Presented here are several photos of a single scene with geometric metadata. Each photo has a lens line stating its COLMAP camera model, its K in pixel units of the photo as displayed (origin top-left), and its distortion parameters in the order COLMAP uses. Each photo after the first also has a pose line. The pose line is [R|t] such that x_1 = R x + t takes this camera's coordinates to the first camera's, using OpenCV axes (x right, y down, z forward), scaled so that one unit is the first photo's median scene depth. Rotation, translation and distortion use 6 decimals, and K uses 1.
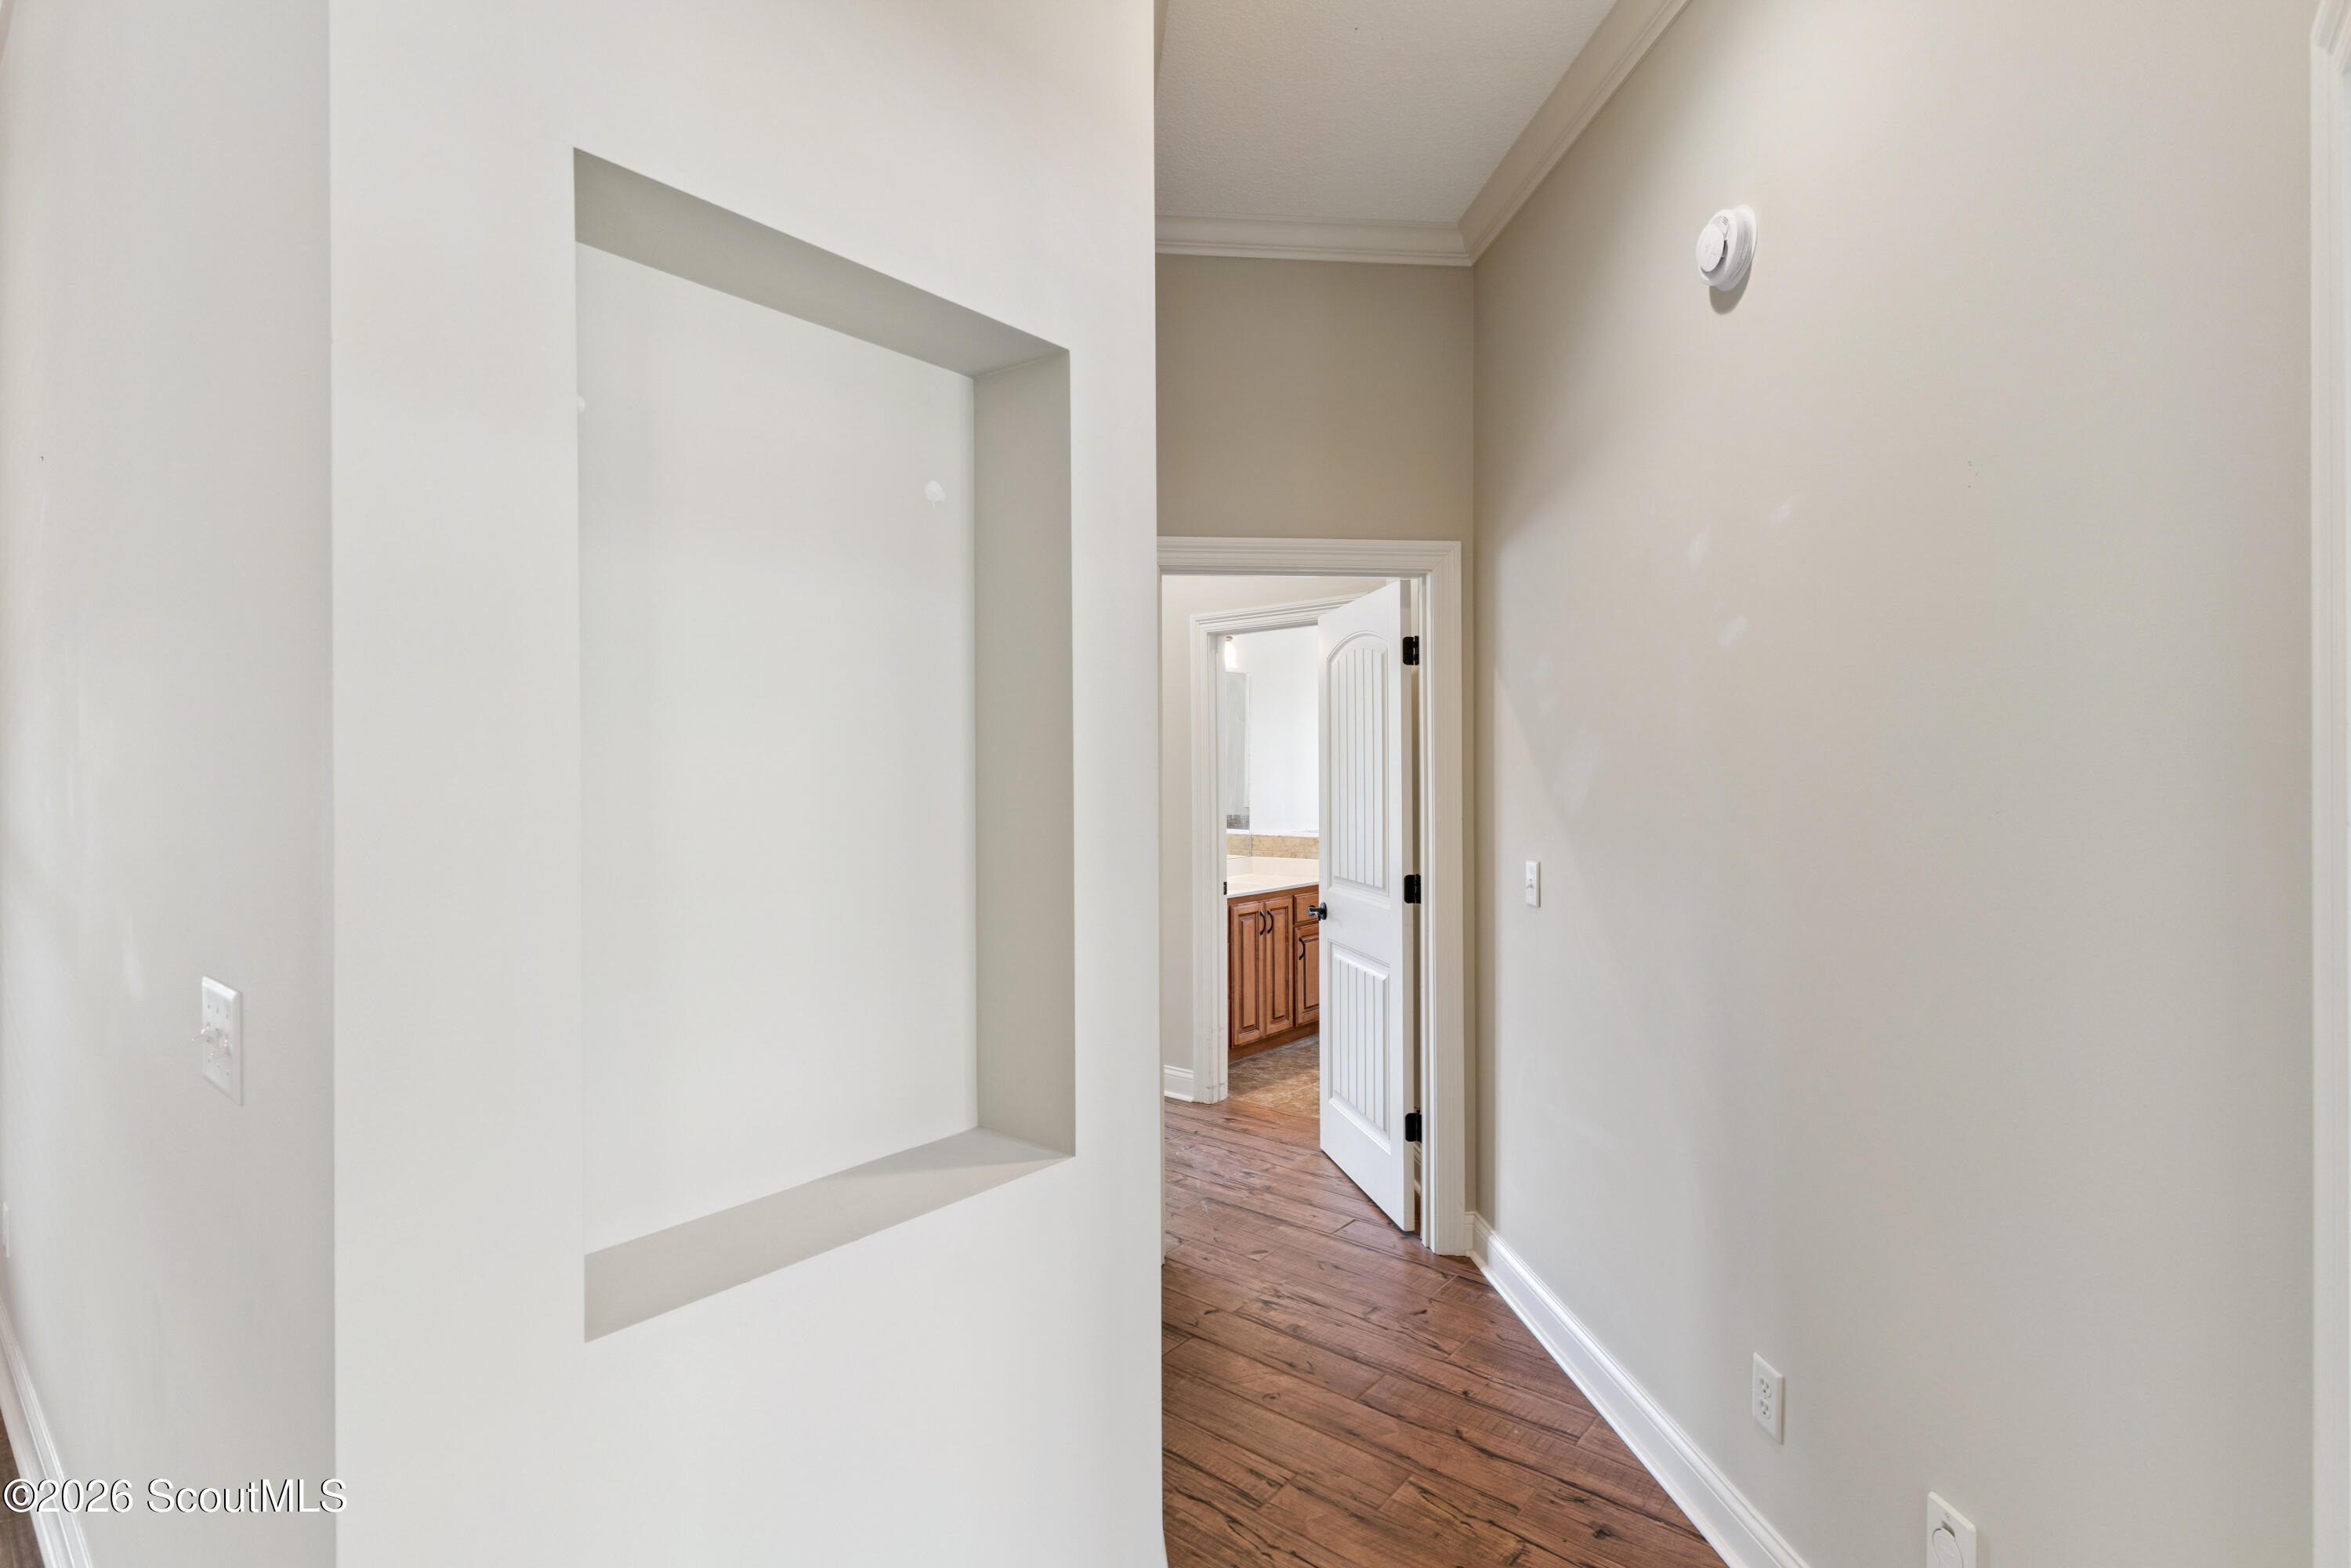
lens RADIAL K [[1116.9, 0, 1174.9], [0, 1116.9, 783.9], [0, 0, 1]] dist [-0.001763, 0.001014]
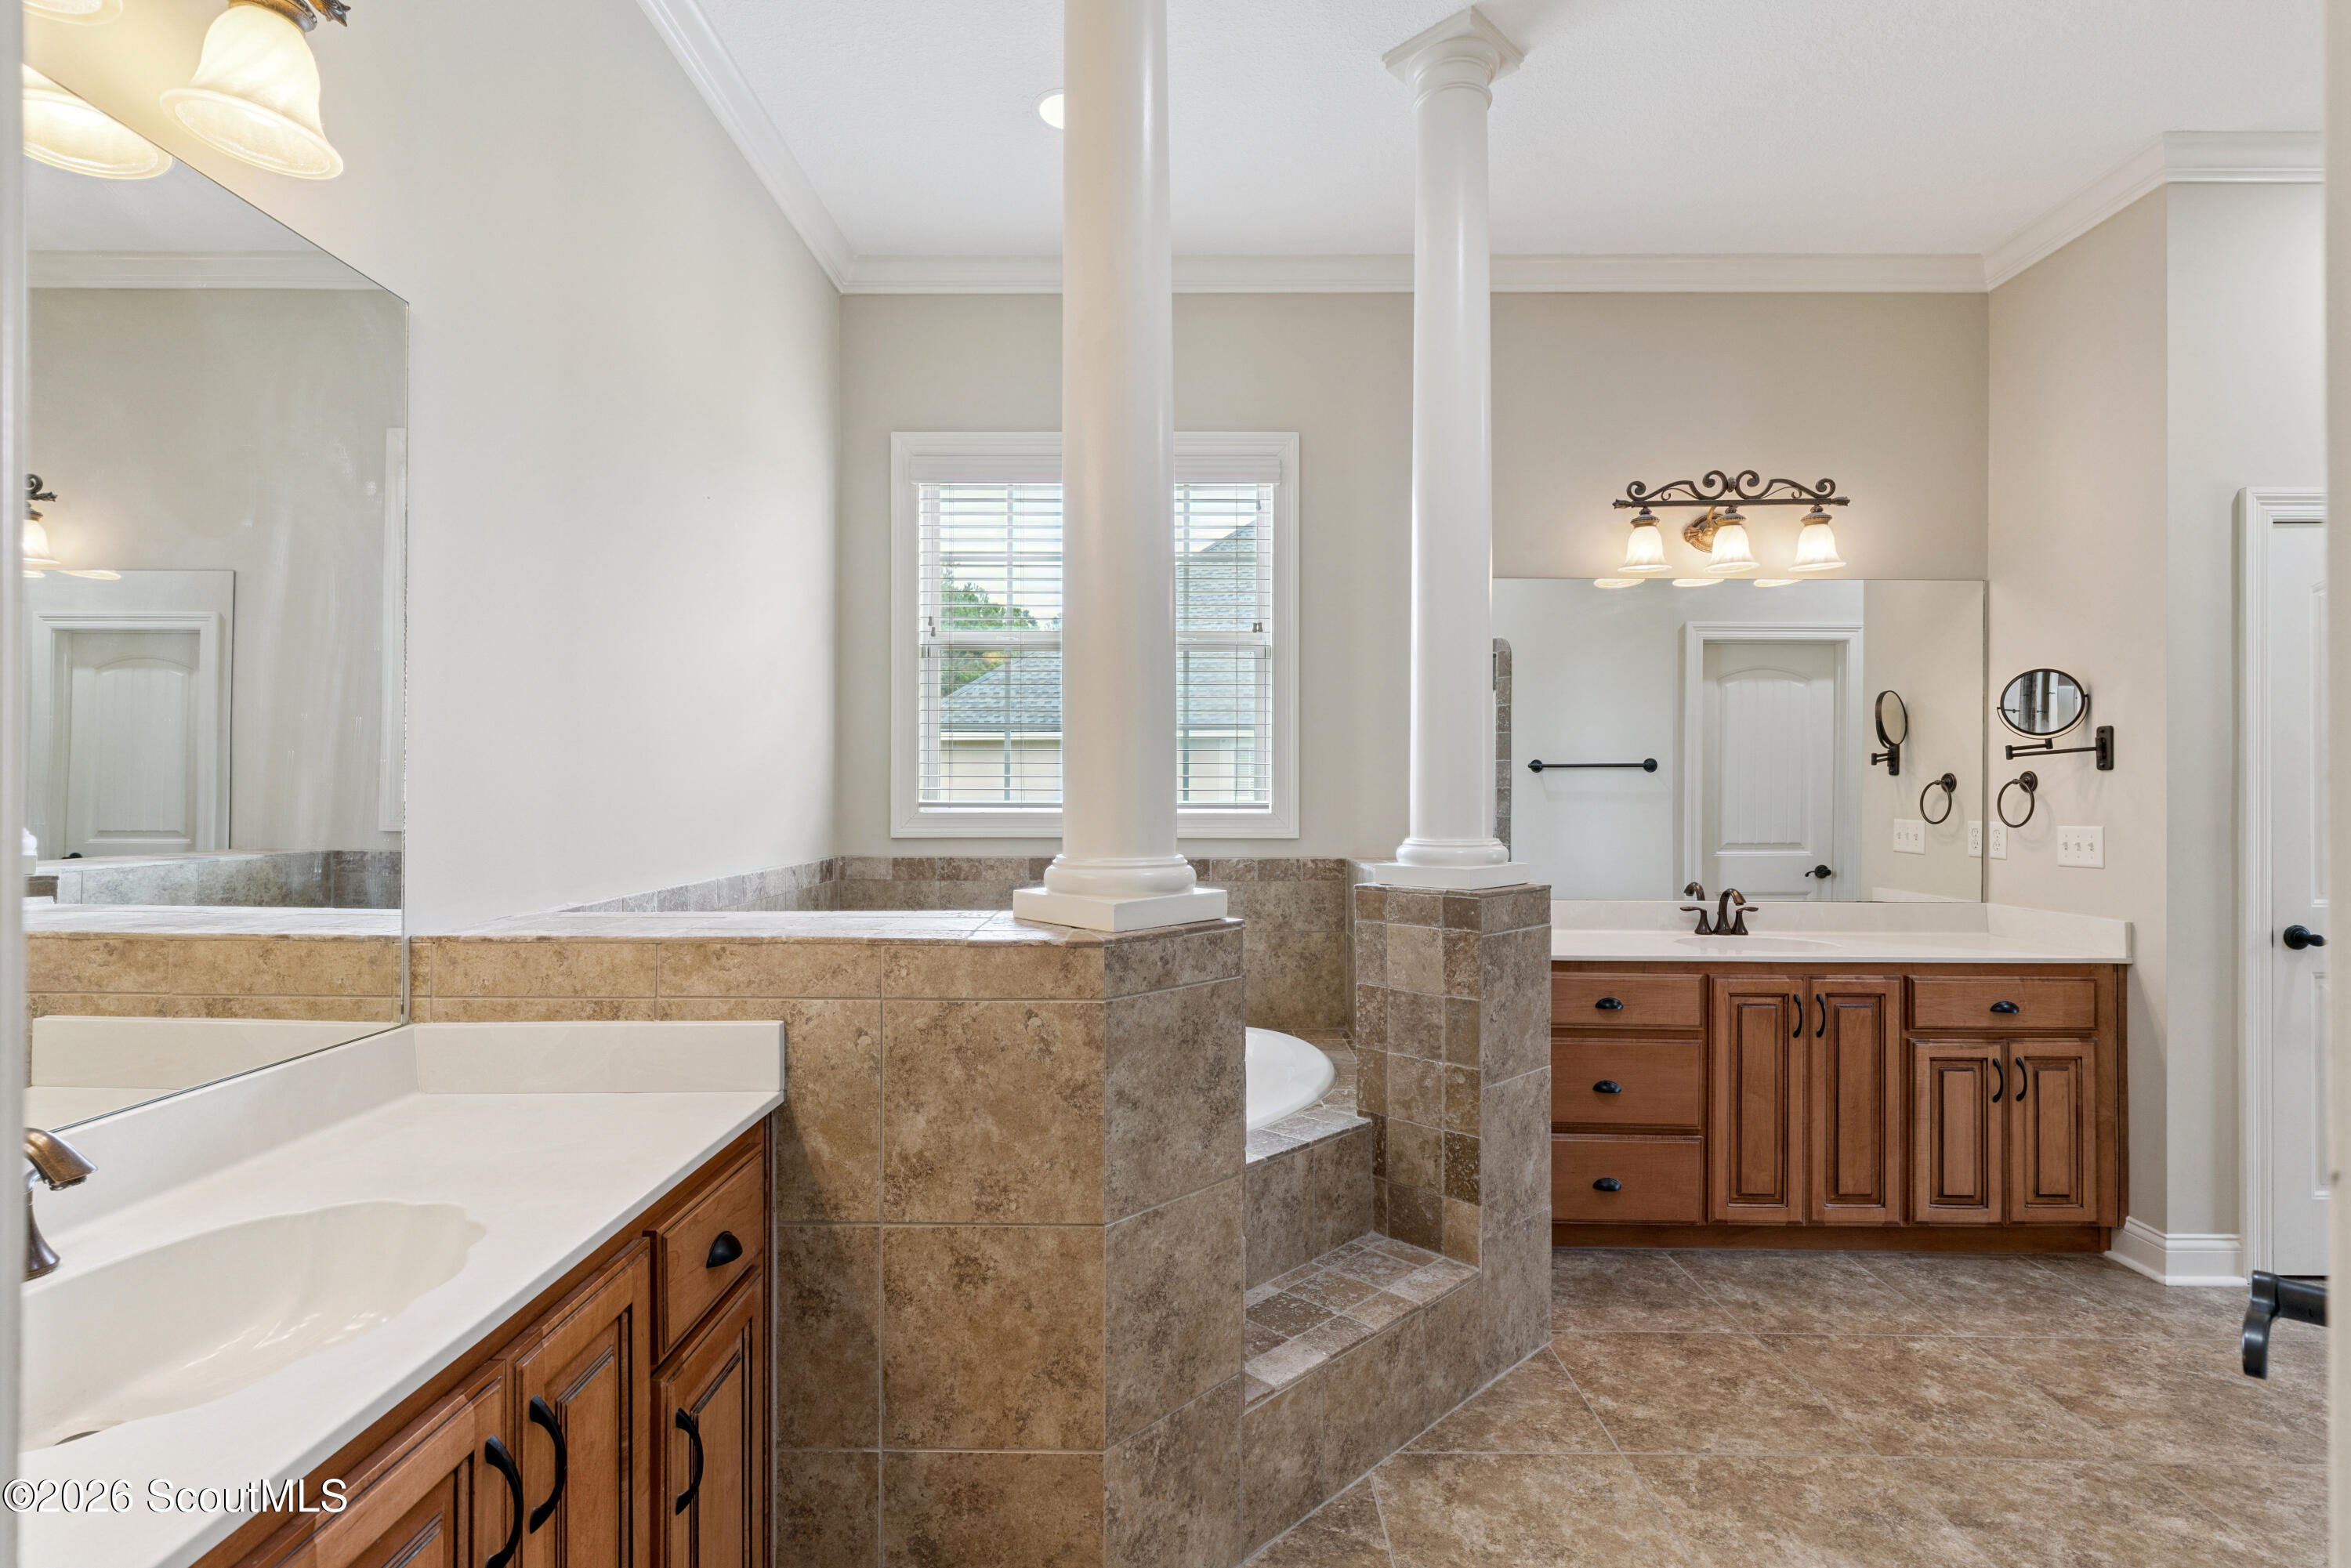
lens RADIAL K [[1116.9, 0, 1179.1], [0, 1116.9, 787.1], [0, 0, 1]] dist [-0.001763, 0.001014]
pose [[0.774781, 0.010995, 0.632135, 0.045462], [-0.006352, 0.999934, -0.009608, 0.013511], [-0.632198, 0.003429, 0.774799, 0.737462]]
